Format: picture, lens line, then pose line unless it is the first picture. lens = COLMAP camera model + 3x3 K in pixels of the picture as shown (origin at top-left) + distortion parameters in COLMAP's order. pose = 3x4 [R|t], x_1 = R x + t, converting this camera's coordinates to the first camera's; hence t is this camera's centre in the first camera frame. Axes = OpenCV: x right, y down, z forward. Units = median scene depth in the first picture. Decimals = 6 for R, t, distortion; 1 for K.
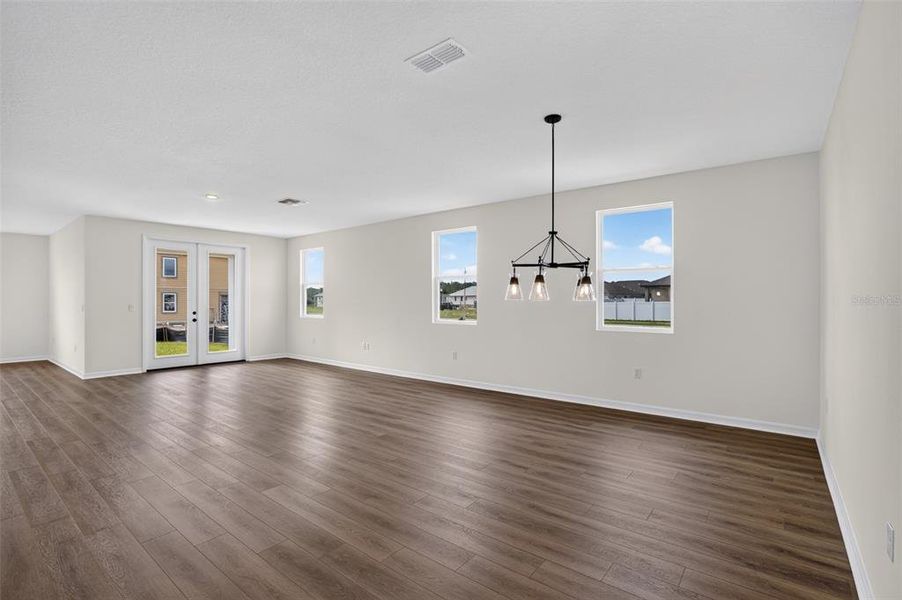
lens RADIAL K [[416.3, 0, 449.1], [0, 416.3, 300.5], [0, 0, 1]] dist [-0.002232, 0.000006]
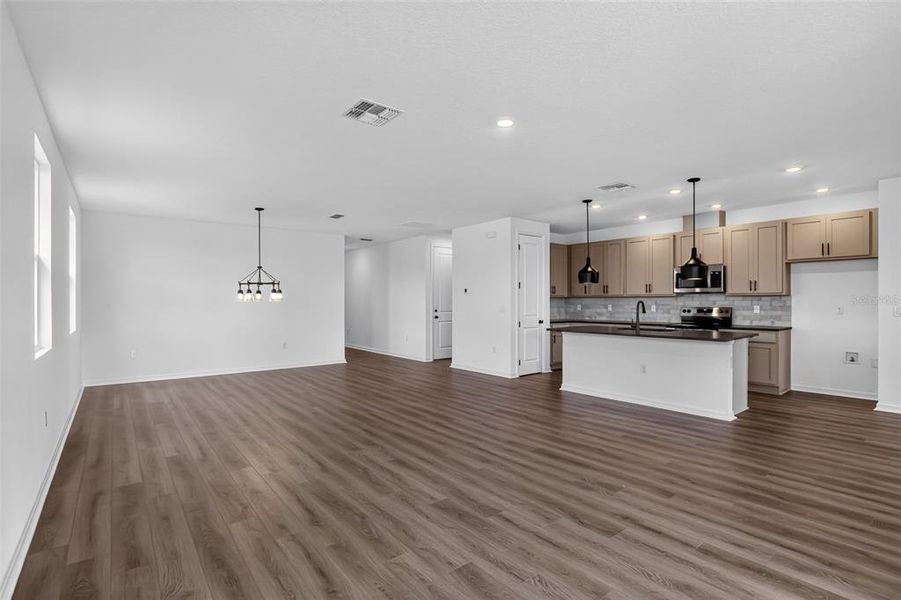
lens RADIAL K [[415.8, 0, 448.6], [0, 415.8, 300.5], [0, 0, 1]] dist [-0.002232, 0.000006]
pose [[-0.977125, 0.004733, 0.212612, -0.452300], [0.003569, 0.999976, -0.005855, 0.000856], [-0.212635, -0.004962, -0.977119, 1.172685]]
